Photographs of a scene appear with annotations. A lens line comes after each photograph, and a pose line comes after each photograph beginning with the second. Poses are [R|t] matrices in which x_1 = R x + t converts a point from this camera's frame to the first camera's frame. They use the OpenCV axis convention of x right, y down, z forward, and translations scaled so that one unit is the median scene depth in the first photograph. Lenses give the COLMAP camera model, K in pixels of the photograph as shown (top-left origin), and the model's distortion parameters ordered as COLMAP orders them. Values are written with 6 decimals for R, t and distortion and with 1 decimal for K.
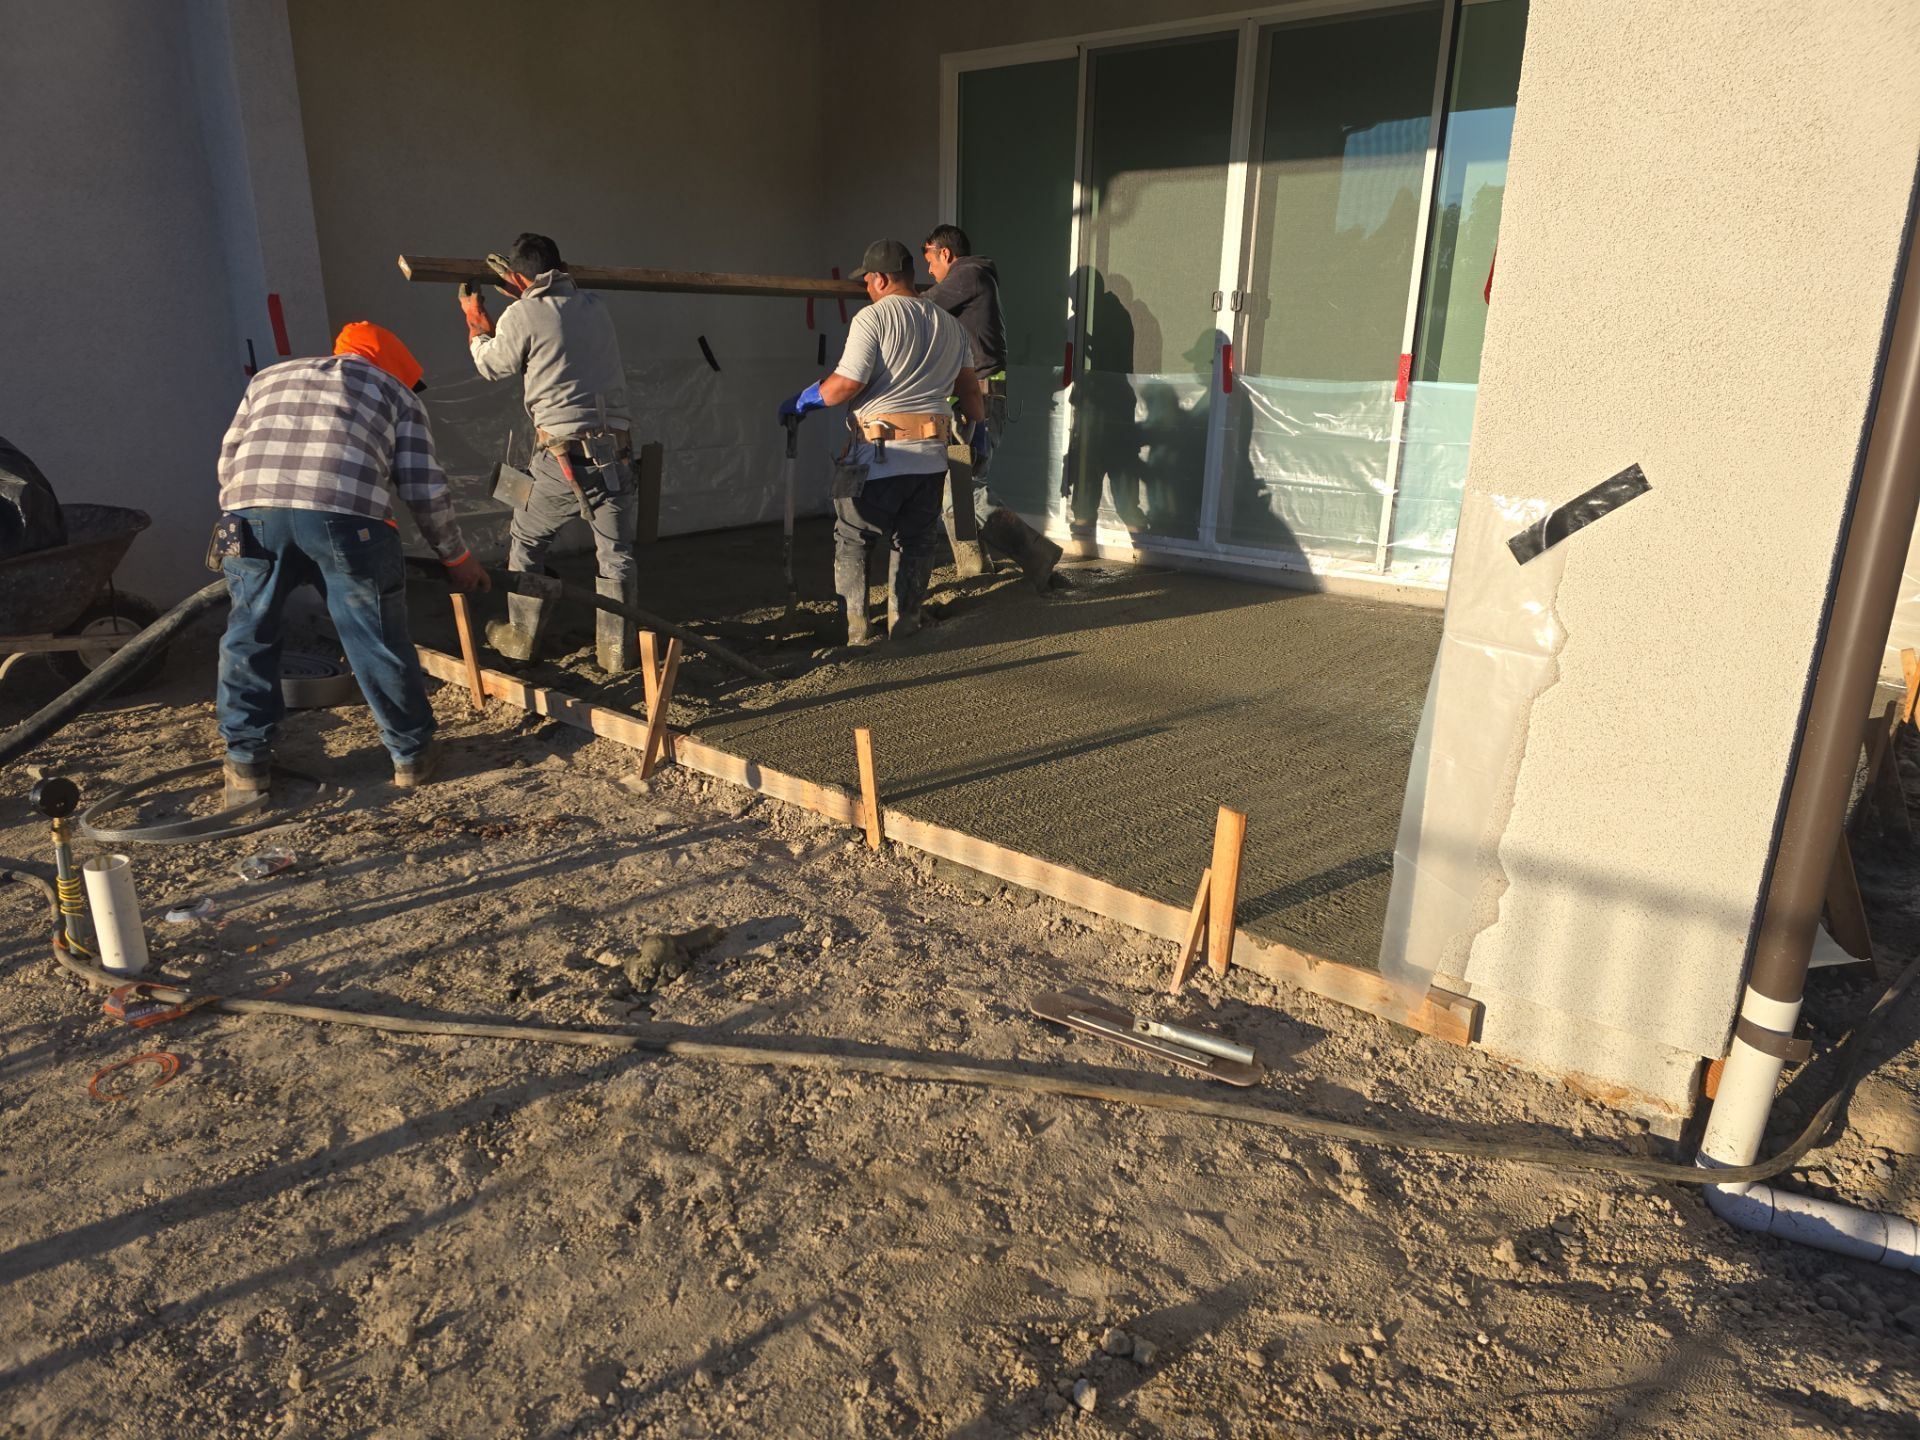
lens RADIAL K [[1338.2, 0, 959.6], [0, 1338.2, 772.5], [0, 0, 1]] dist [0.002625, 0.001089]
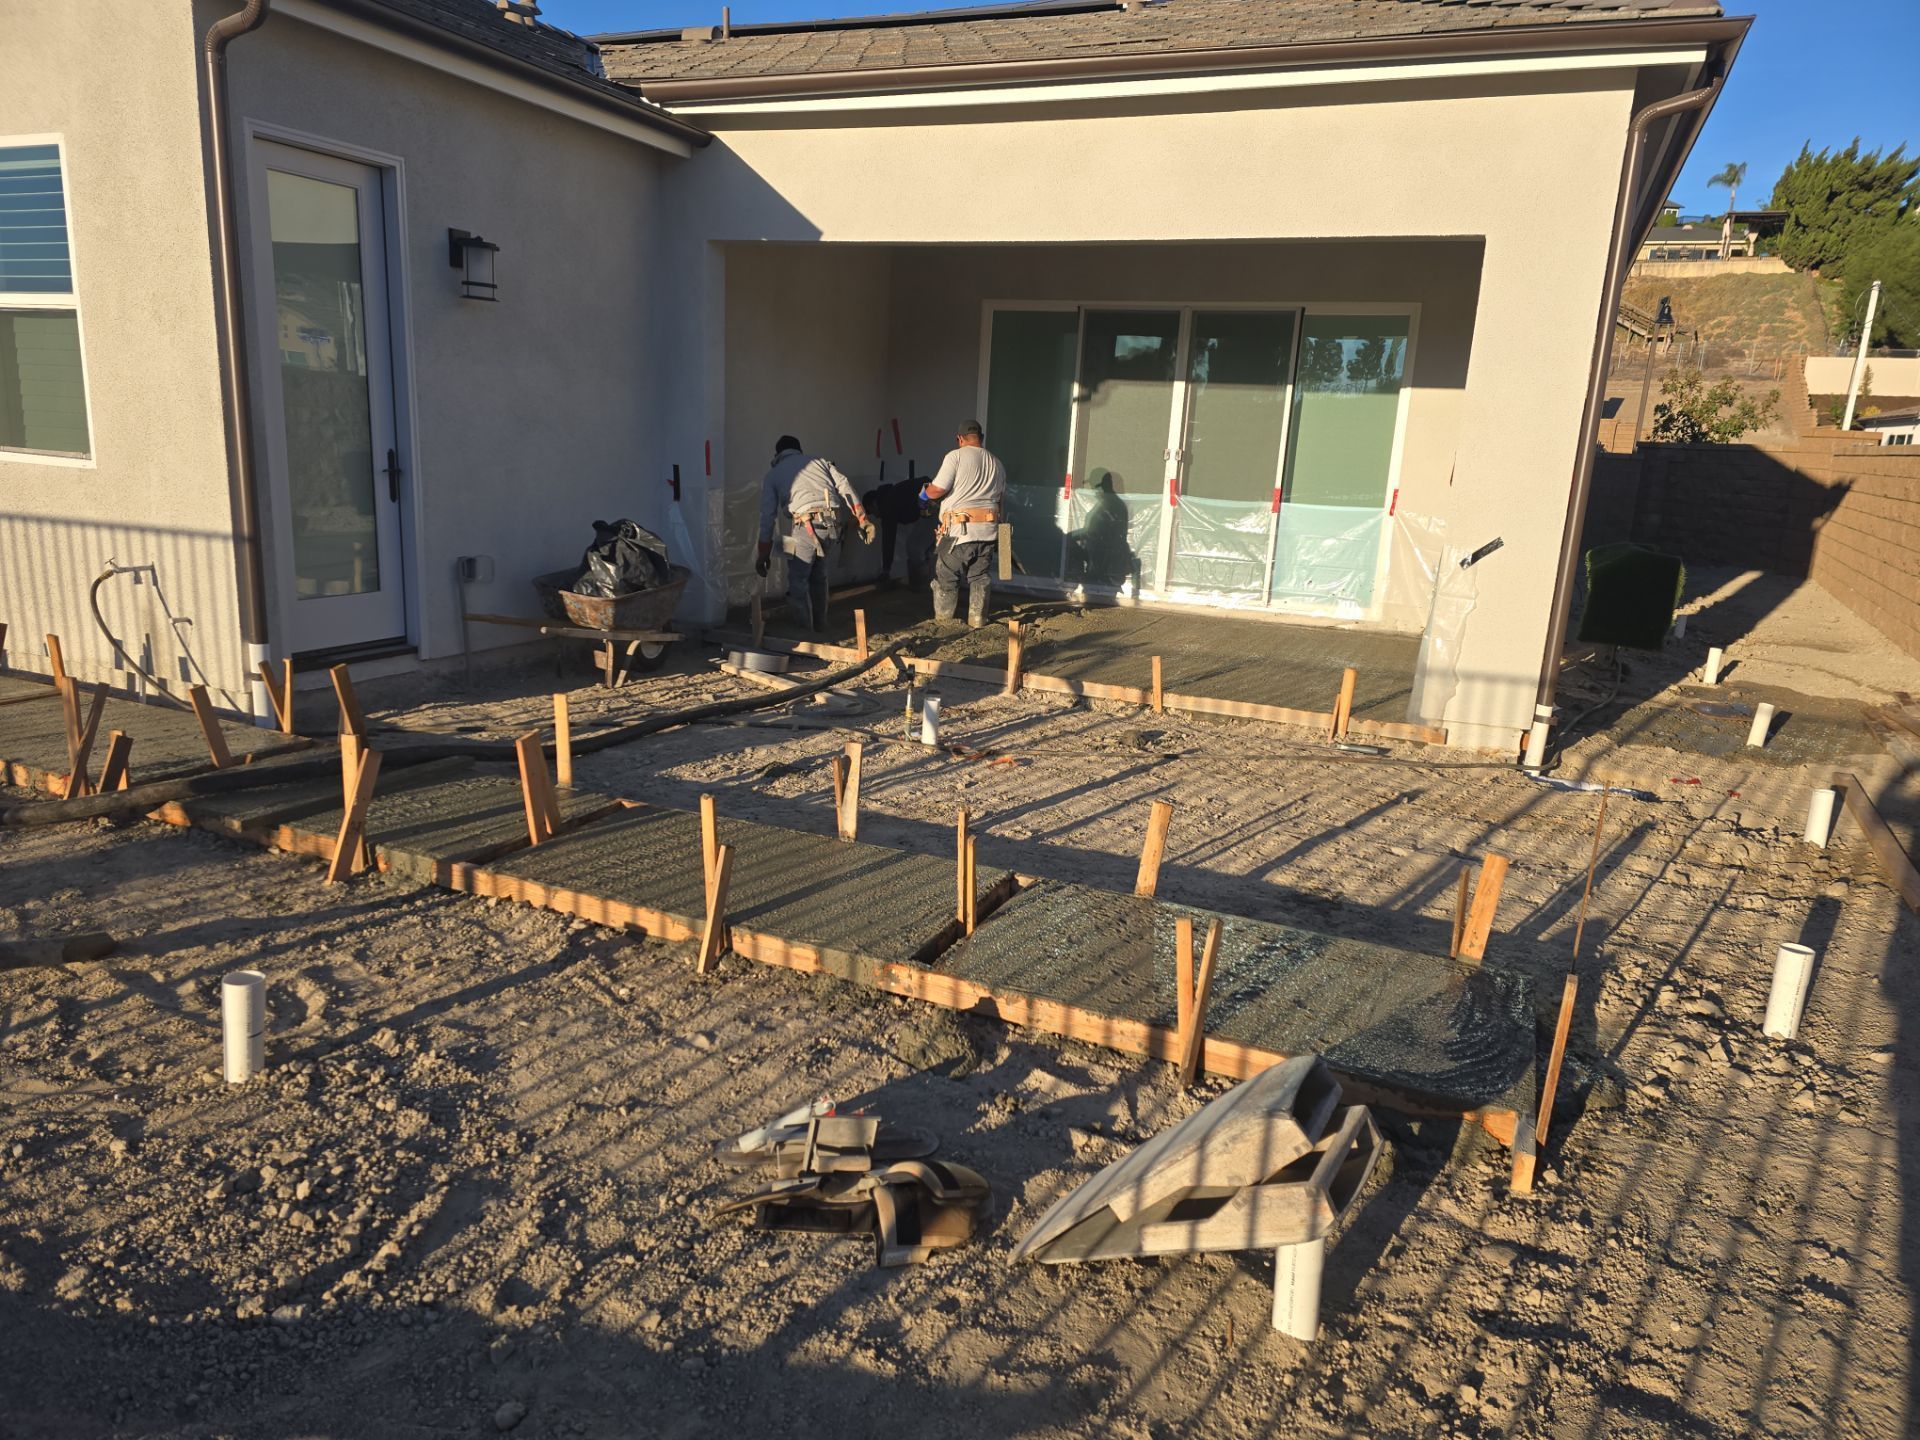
lens RADIAL K [[1254.9, 0, 960.0], [0, 1254.9, 720.0], [0, 0, 1]] dist [0.006630, 0.001429]
pose [[0.972245, -0.020056, 0.233106, -0.948595], [0.040239, 0.995807, -0.082154, 0.248262], [-0.230481, 0.089253, 0.968975, -1.040800]]
